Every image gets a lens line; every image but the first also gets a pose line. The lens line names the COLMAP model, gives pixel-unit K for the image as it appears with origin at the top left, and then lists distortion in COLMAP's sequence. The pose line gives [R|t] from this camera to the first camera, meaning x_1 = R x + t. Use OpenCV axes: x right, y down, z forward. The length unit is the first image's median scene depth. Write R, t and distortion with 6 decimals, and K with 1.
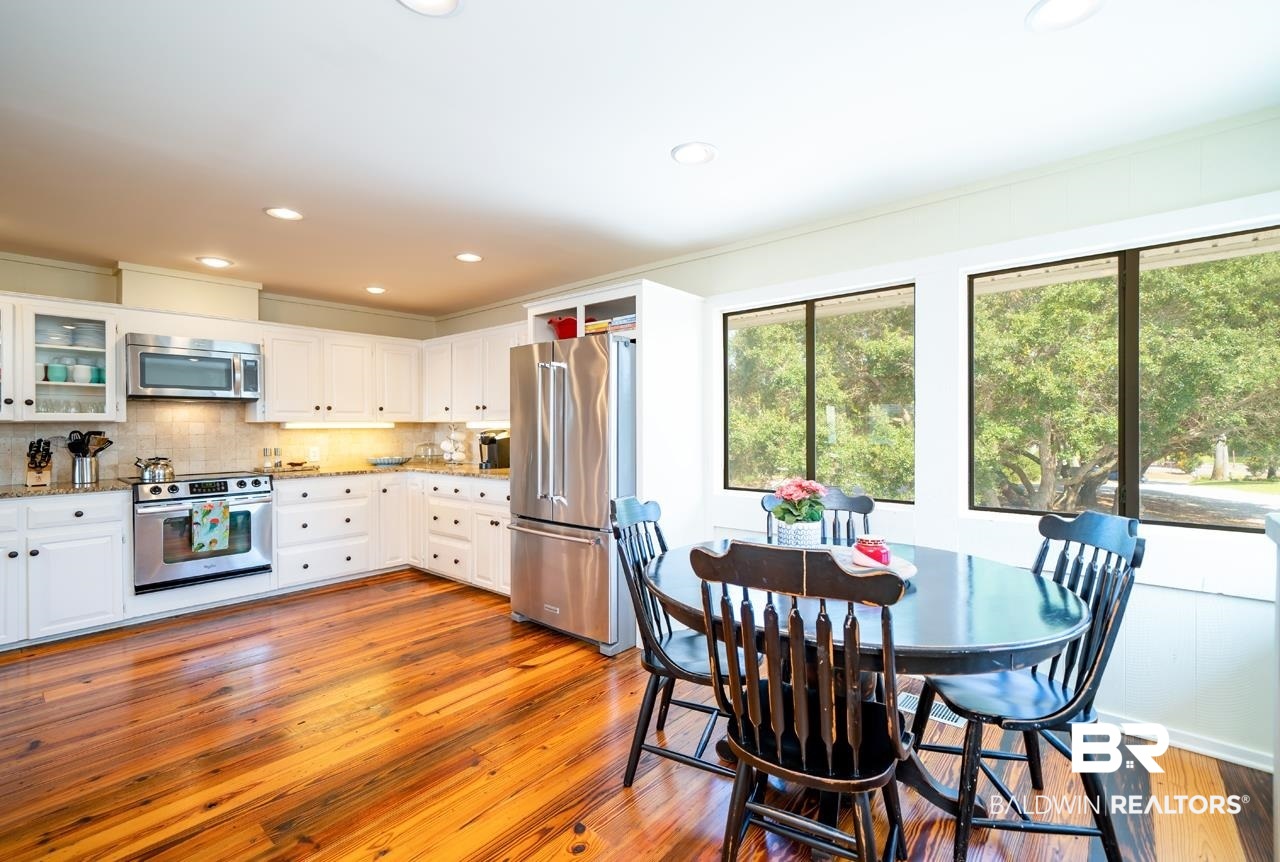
lens RADIAL K [[558.5, 0, 621.5], [0, 558.5, 427.9], [0, 0, 1]] dist [0.005674, 0.002899]
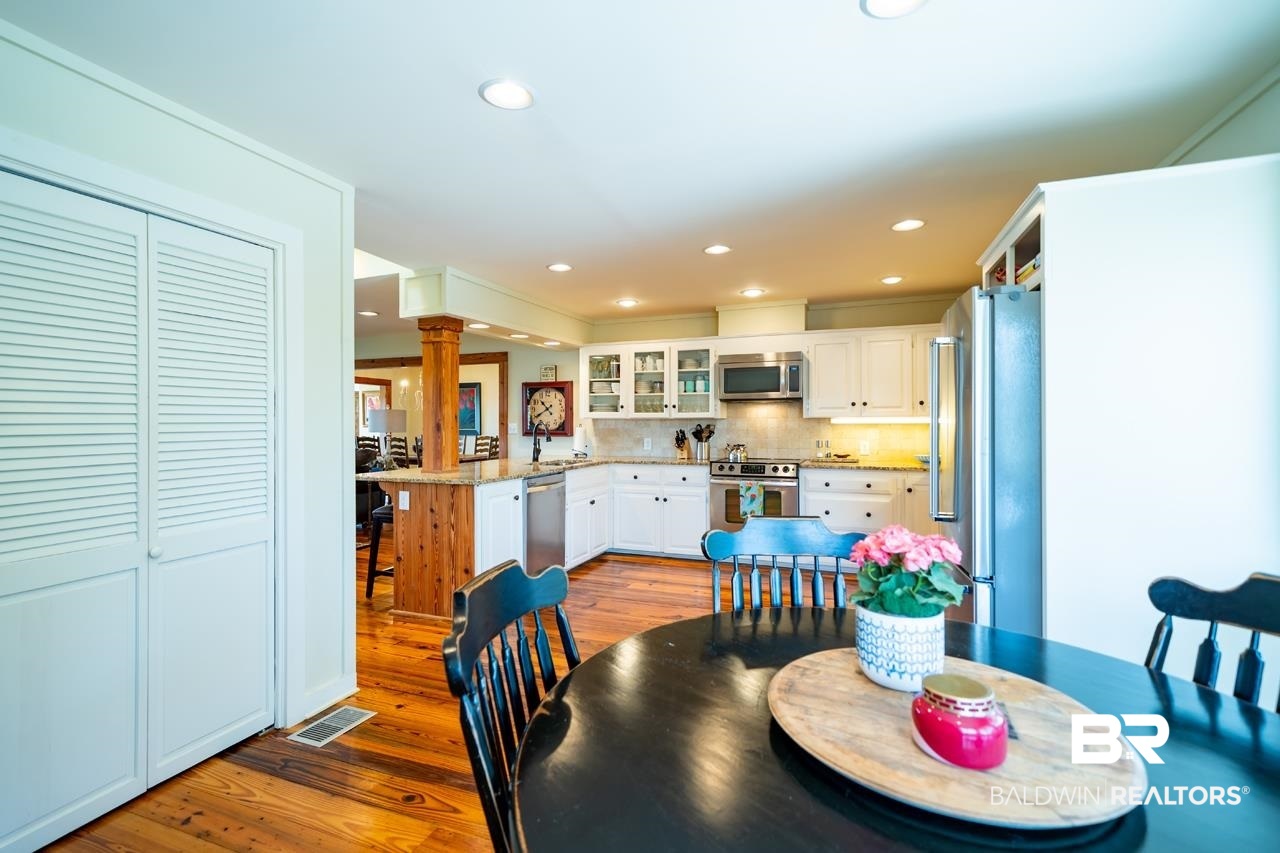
lens RADIAL K [[568.4, 0, 647.2], [0, 568.4, 421.7], [0, 0, 1]] dist [0.016591, 0.000027]
pose [[0.374399, 0.003412, -0.927262, 0.360514], [-0.003425, 0.999991, 0.002297, -0.004298], [0.927262, 0.002315, 0.374407, 0.279171]]
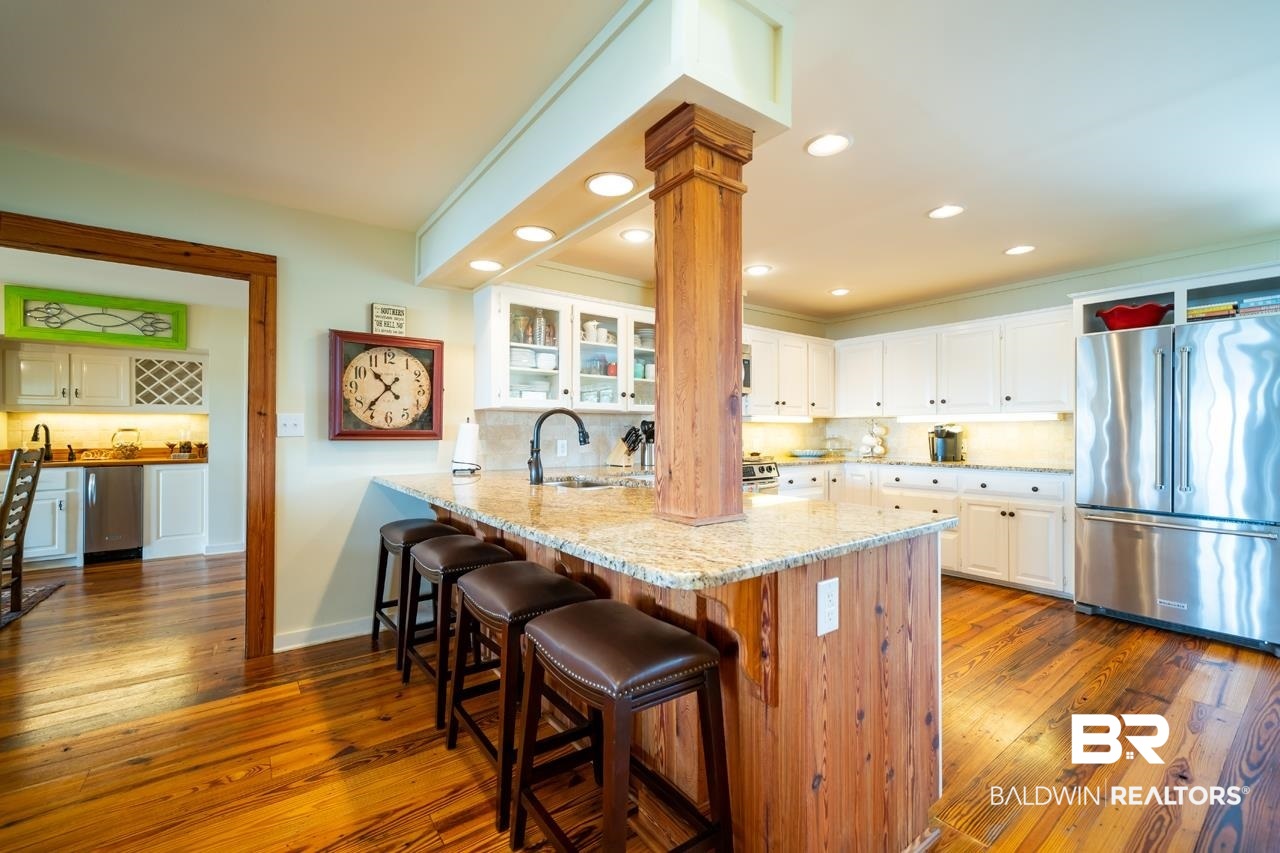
lens RADIAL K [[515.7, 0, 651.6], [0, 515.7, 428.9], [0, 0, 1]] dist [0.000315, 0.000563]
pose [[0.978771, 0.004651, -0.204902, -0.678442], [-0.006419, 0.999948, -0.007964, 0.028849], [0.204854, 0.009110, 0.978750, -0.047487]]
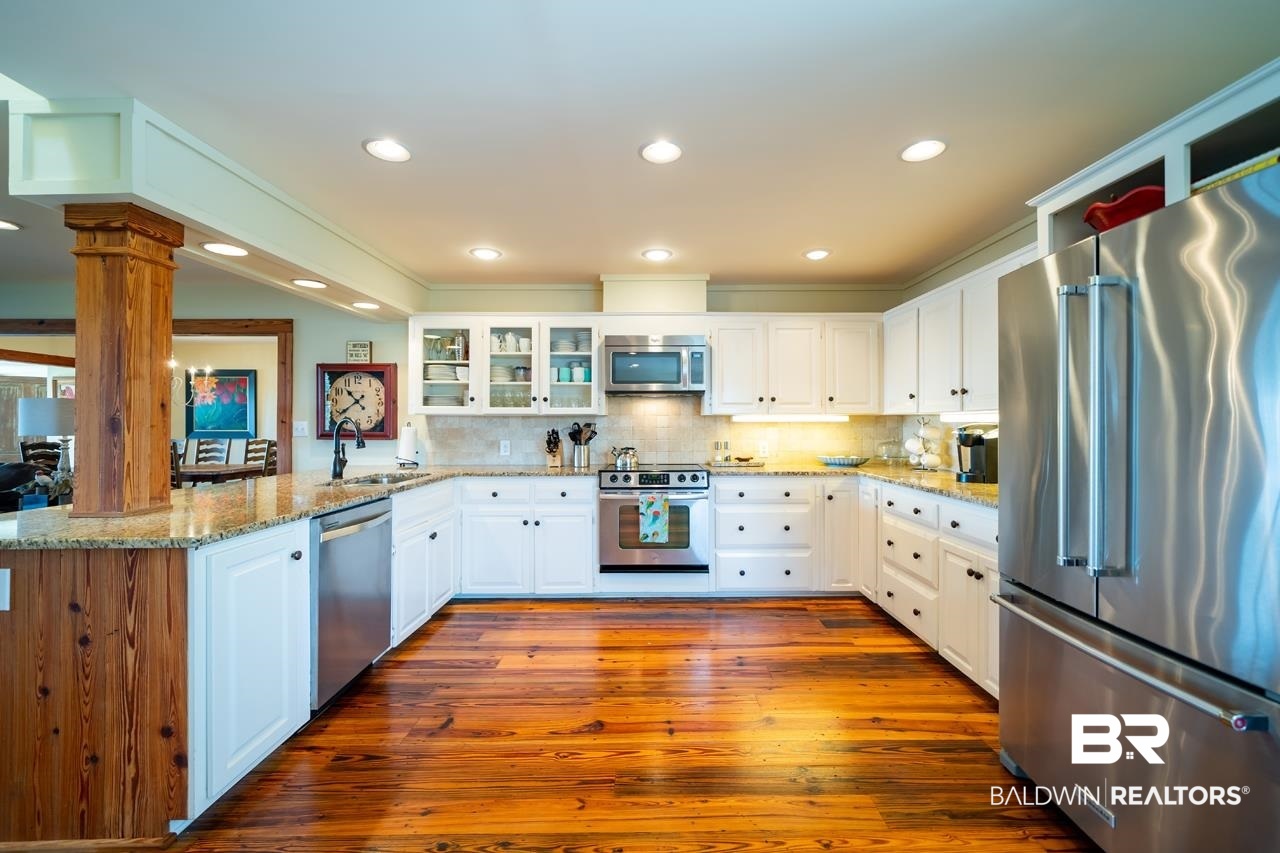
lens RADIAL K [[515.7, 0, 657.7], [0, 515.7, 418.0], [0, 0, 1]] dist [0.000315, 0.000563]
pose [[0.678037, -0.002933, -0.735022, -0.044342], [-0.005452, 0.999944, -0.009020, 0.003930], [0.735008, 0.010123, 0.677983, 0.356601]]
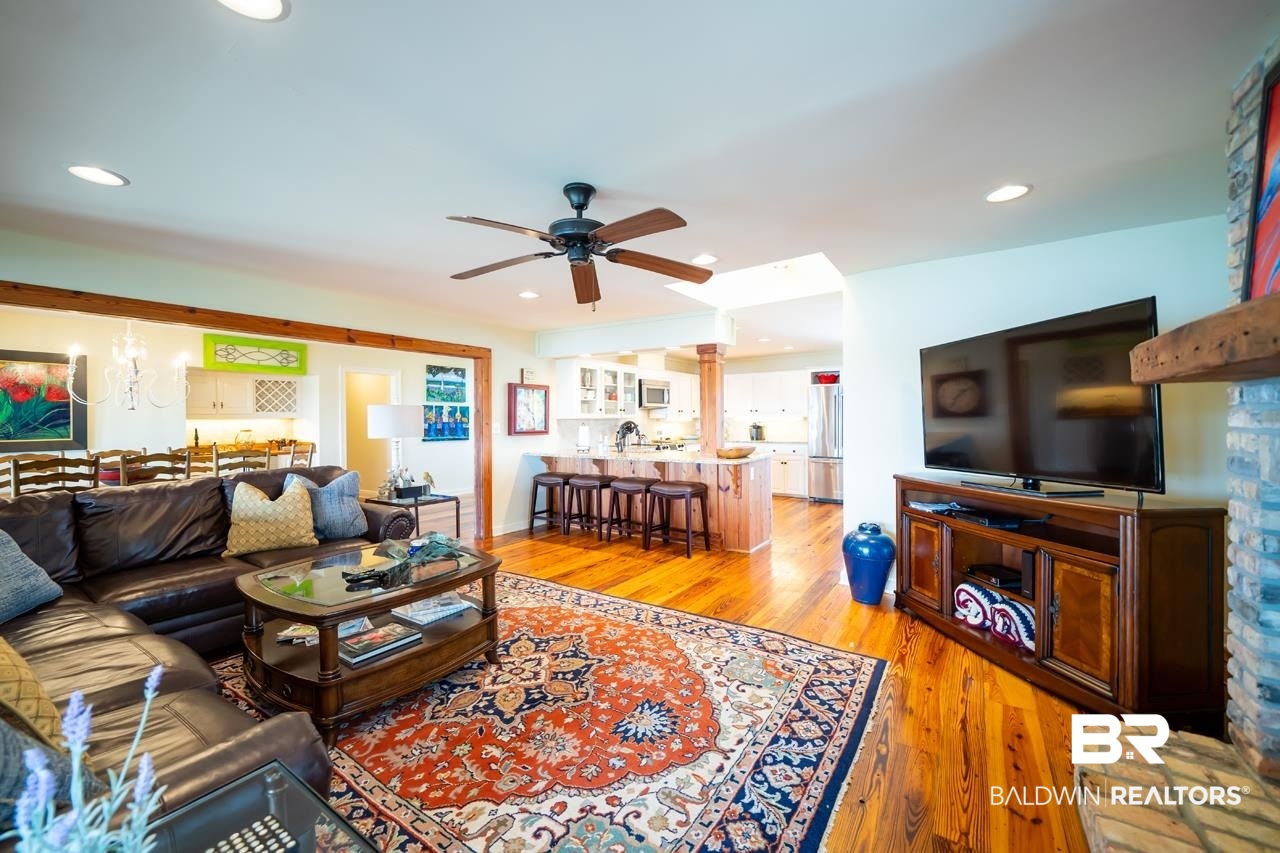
lens RADIAL K [[477.0, 0, 645.6], [0, 477.0, 434.2], [0, 0, 1]] dist [-0.010958, -0.000145]
pose [[0.990874, -0.005479, 0.134681, -1.056680], [0.001728, 0.999608, 0.027948, -0.000168], [-0.134782, -0.027460, 0.990495, -0.844288]]
